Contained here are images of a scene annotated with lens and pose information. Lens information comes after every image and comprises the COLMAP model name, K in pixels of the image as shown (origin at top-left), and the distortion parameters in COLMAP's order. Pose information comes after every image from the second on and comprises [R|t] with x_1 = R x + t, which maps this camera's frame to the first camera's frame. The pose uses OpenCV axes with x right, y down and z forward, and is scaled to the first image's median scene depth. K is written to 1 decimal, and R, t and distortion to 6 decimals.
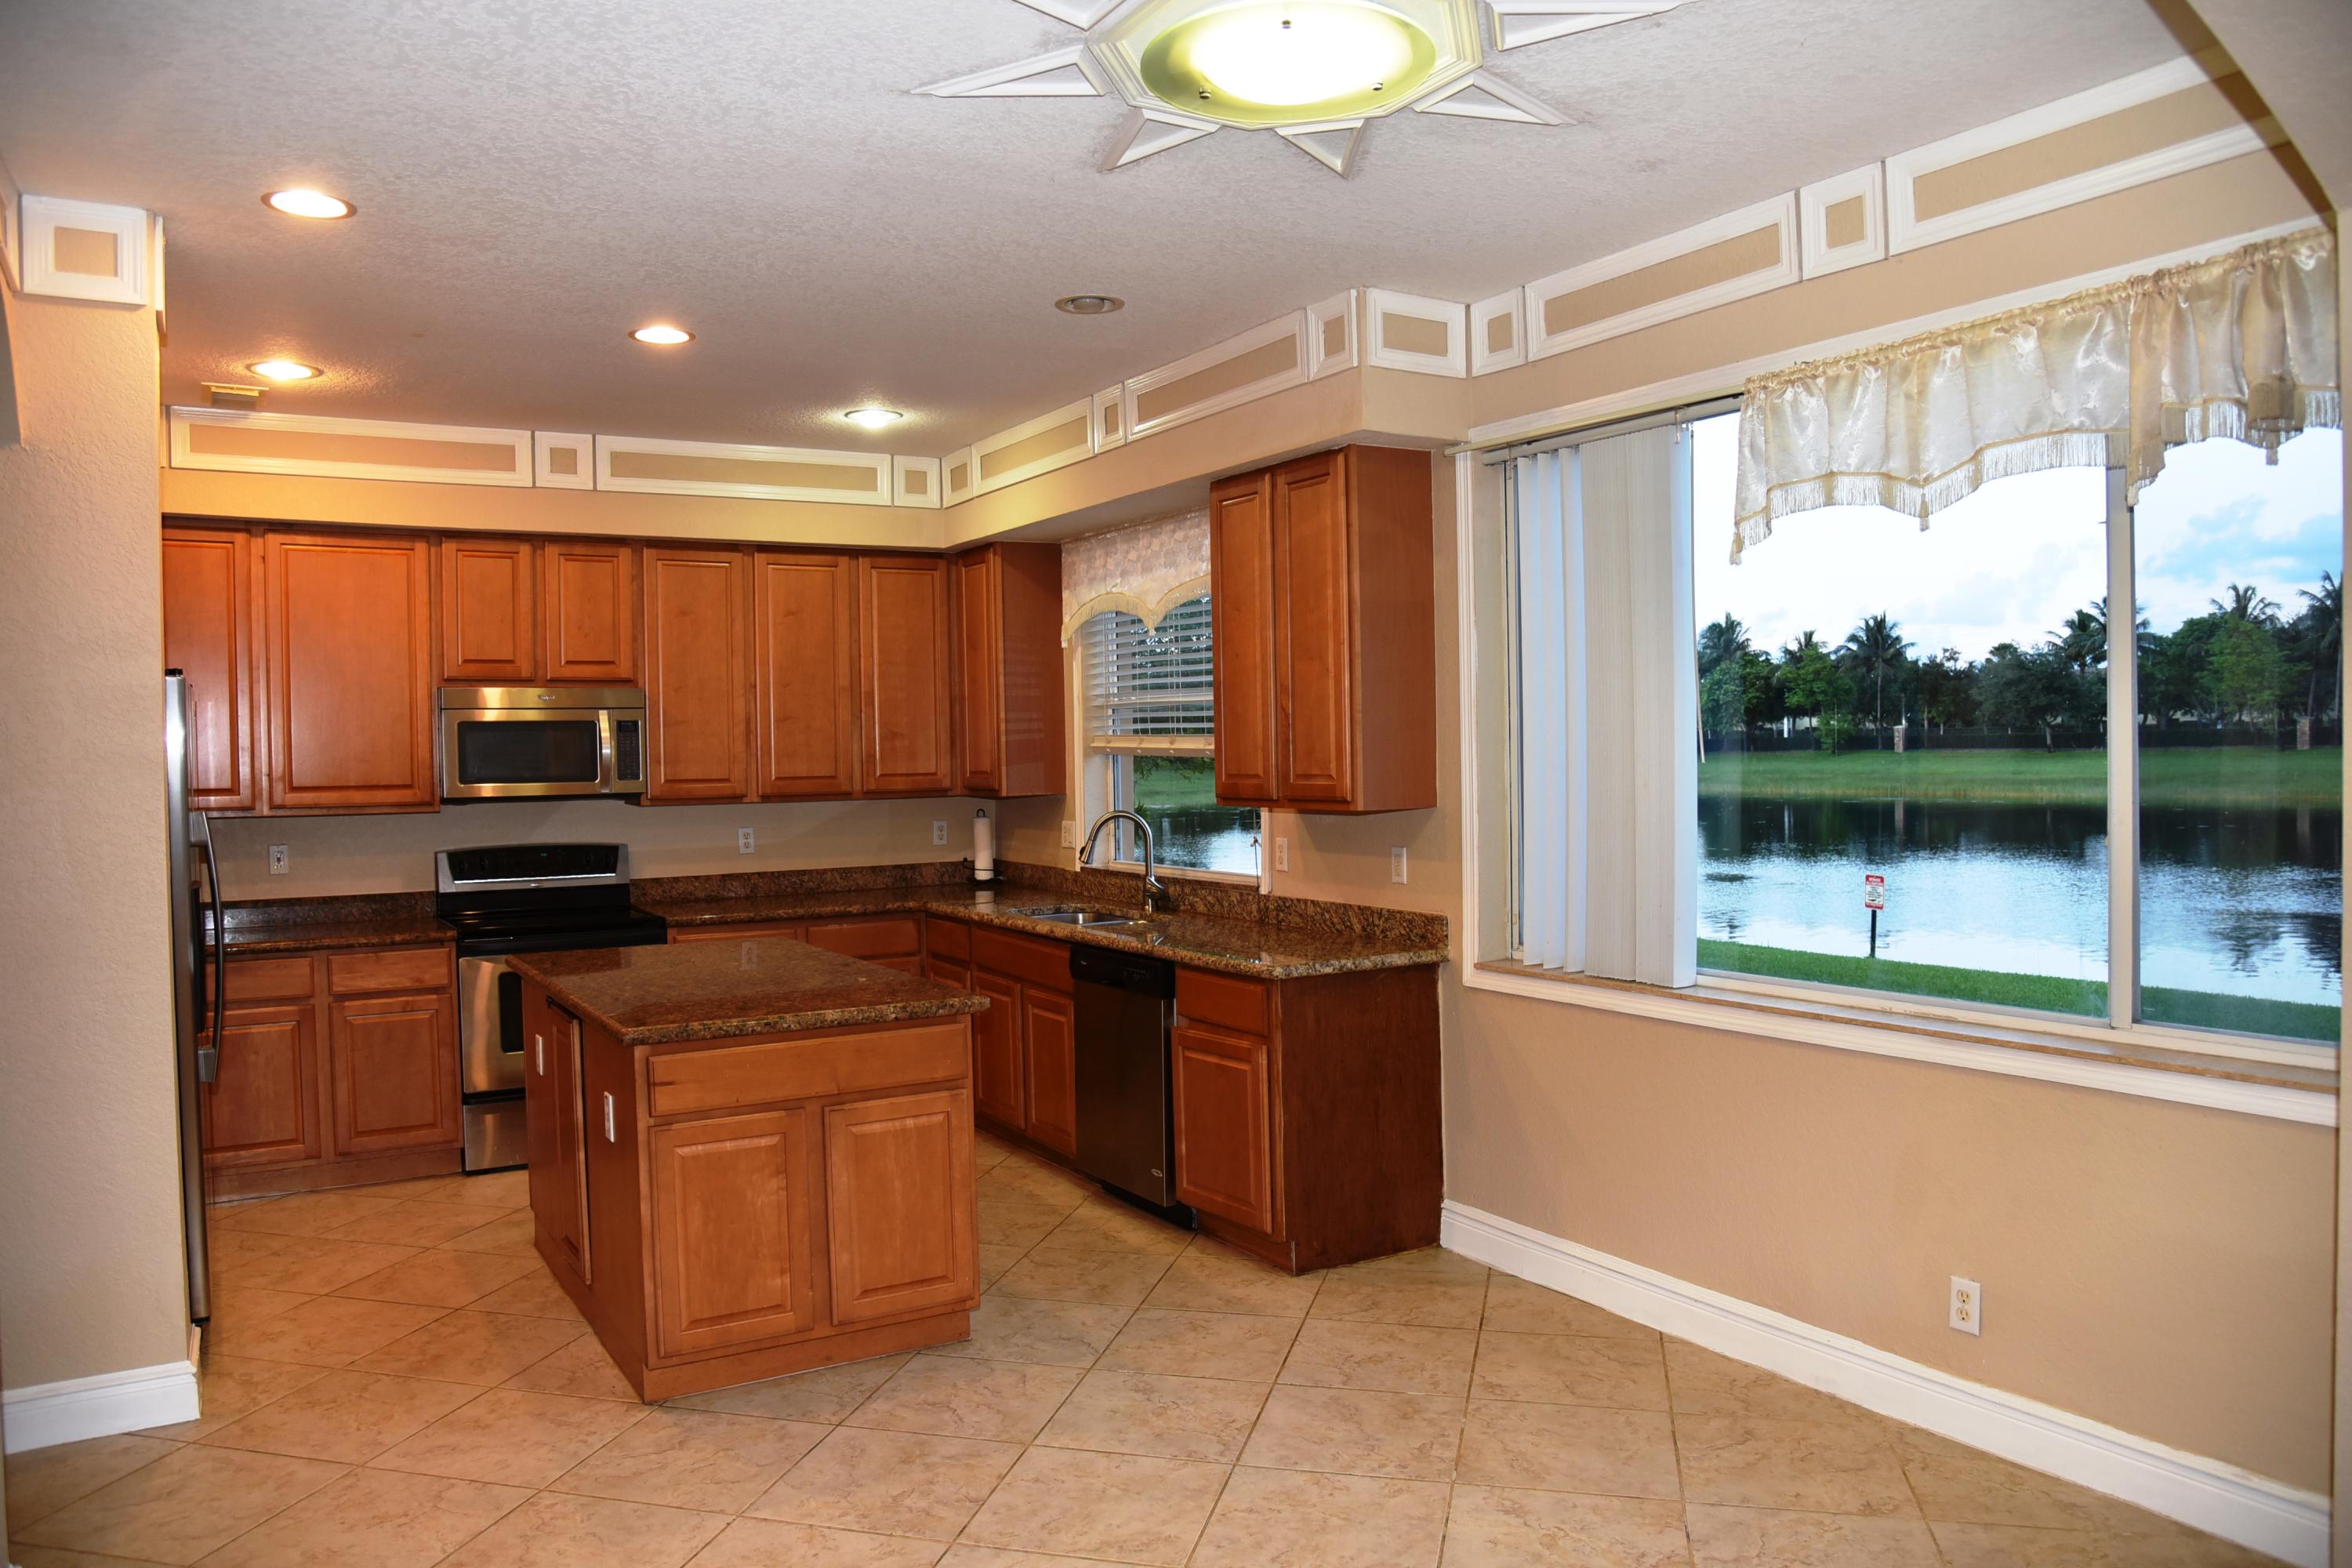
lens RADIAL K [[1655.0, 0, 1189.9], [0, 1655.0, 775.1], [0, 0, 1]] dist [-0.088982, 0.038933]
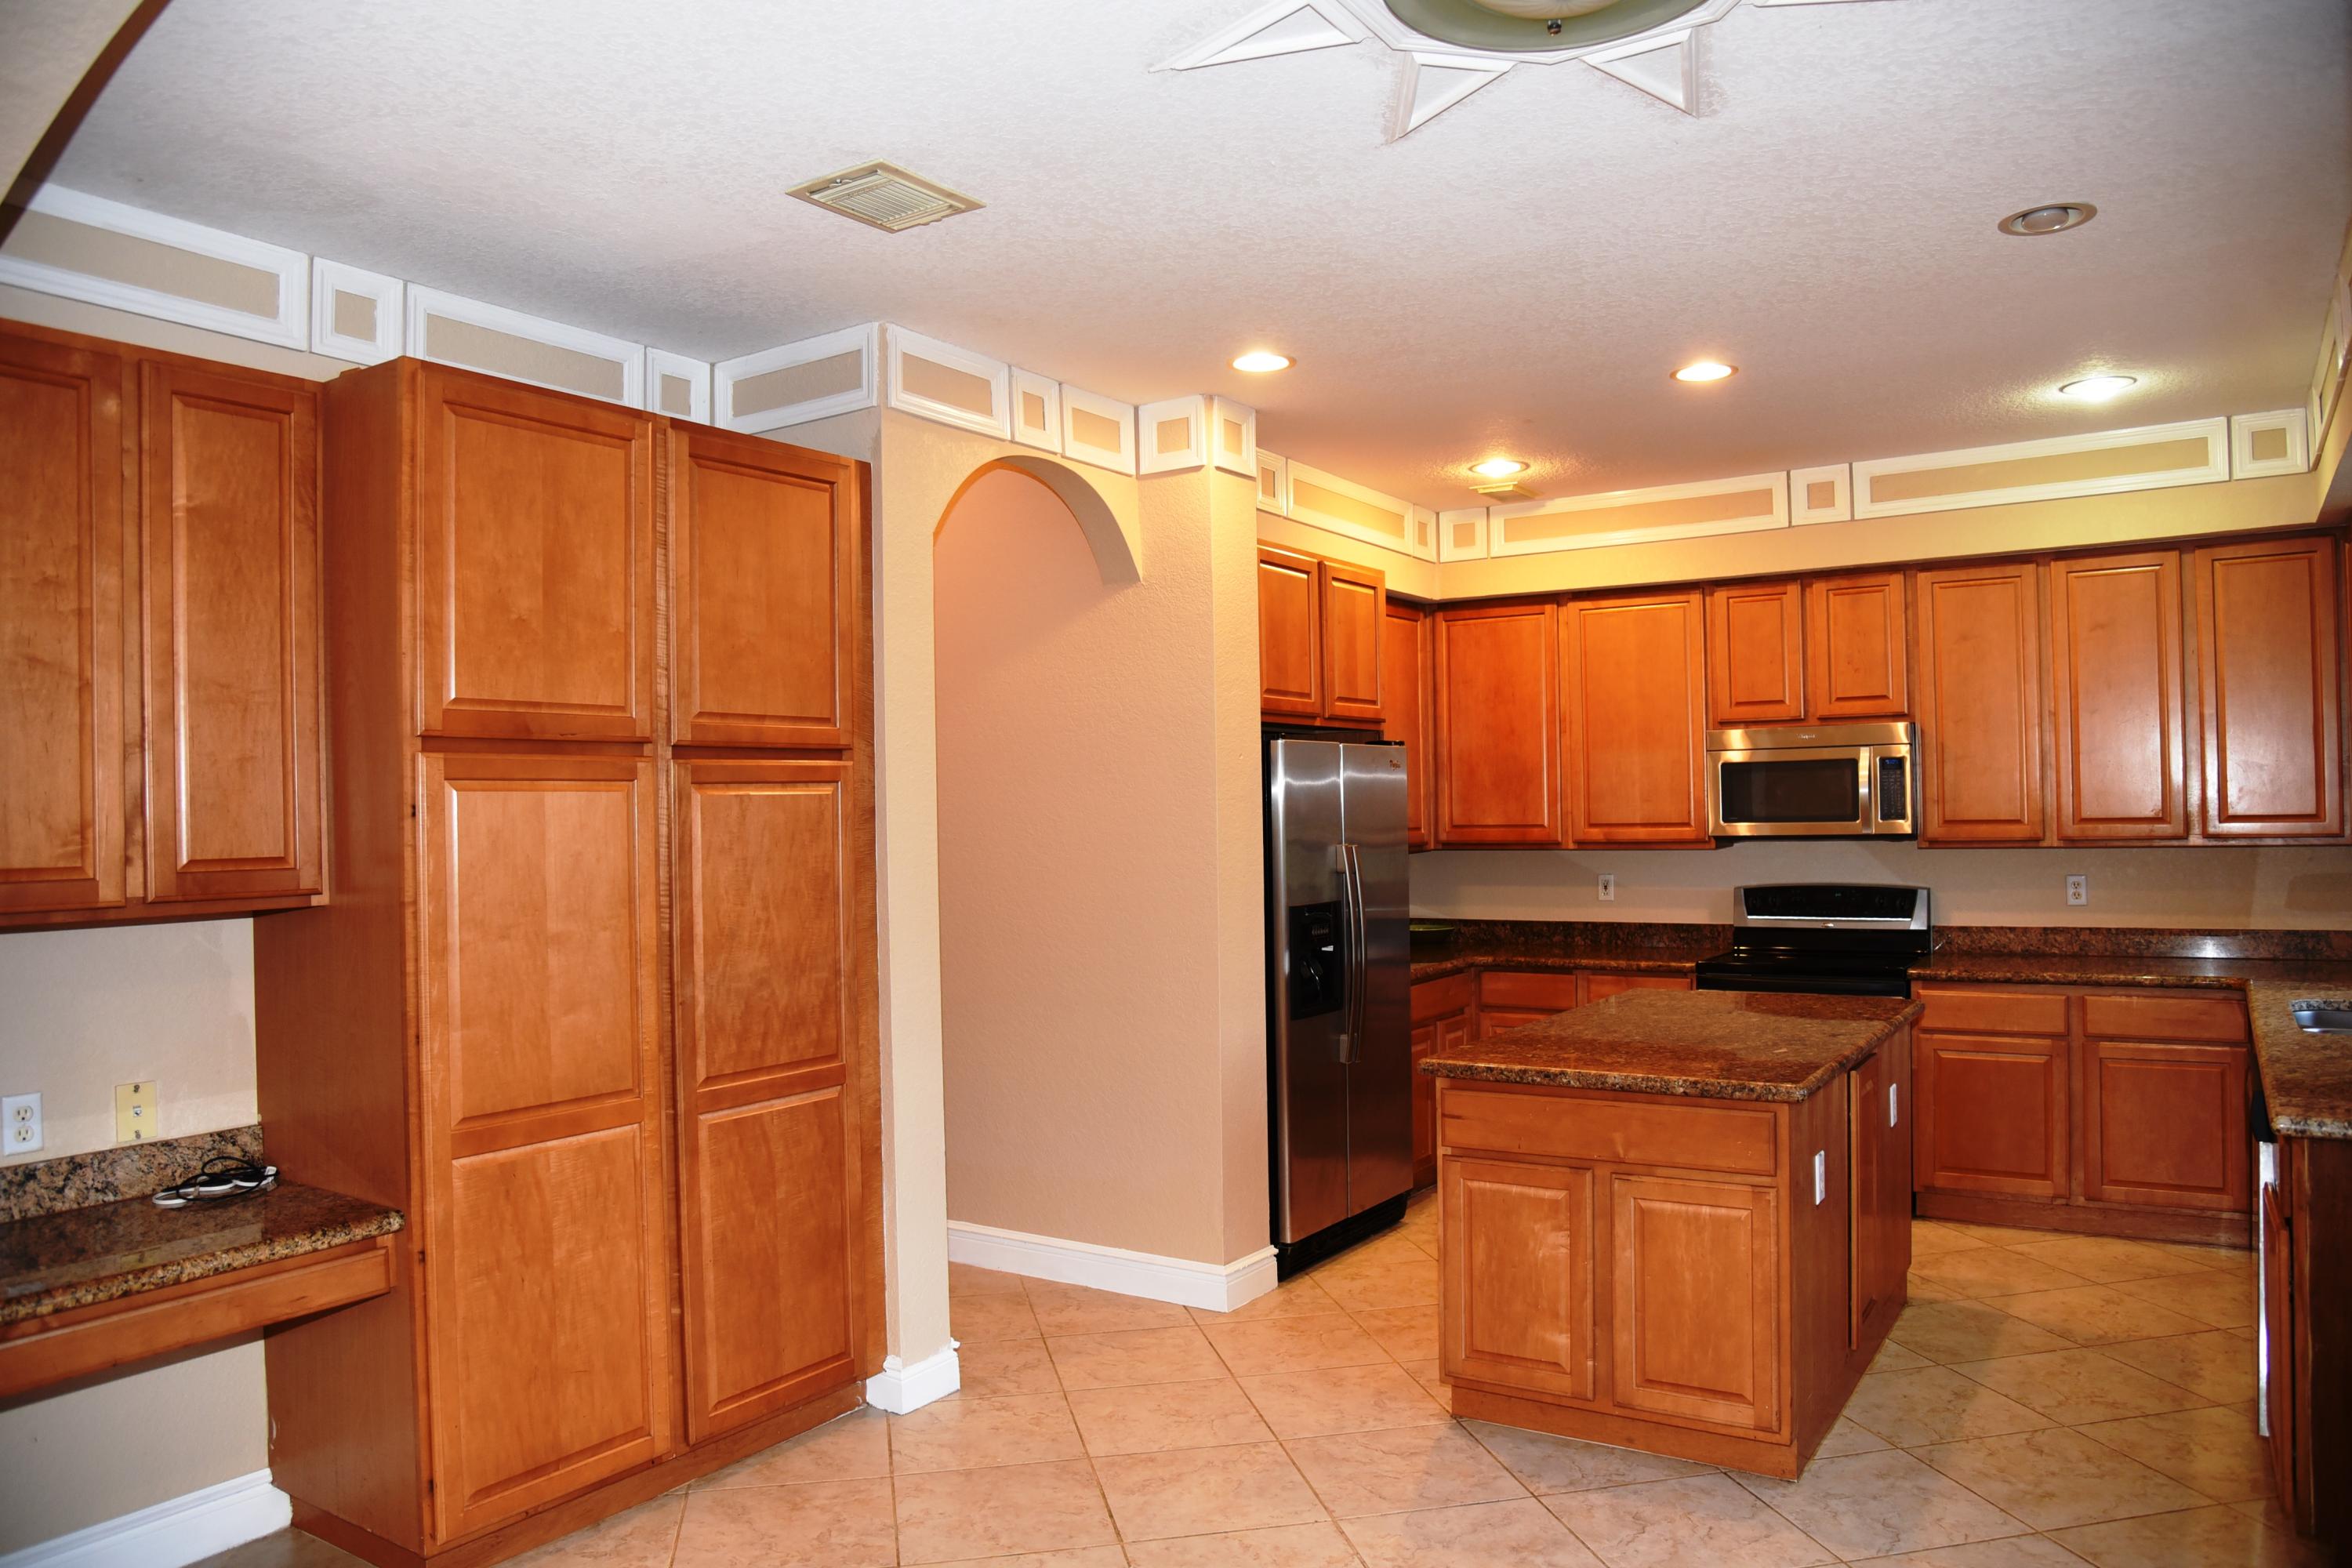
lens RADIAL K [[1655.0, 0, 1192.7], [0, 1655.0, 771.5], [0, 0, 1]] dist [-0.088982, 0.038933]
pose [[0.414607, -0.014410, -0.909886, 0.435456], [-0.000613, 0.999870, -0.016114, -0.012264], [0.910000, 0.007238, 0.414544, 0.305962]]
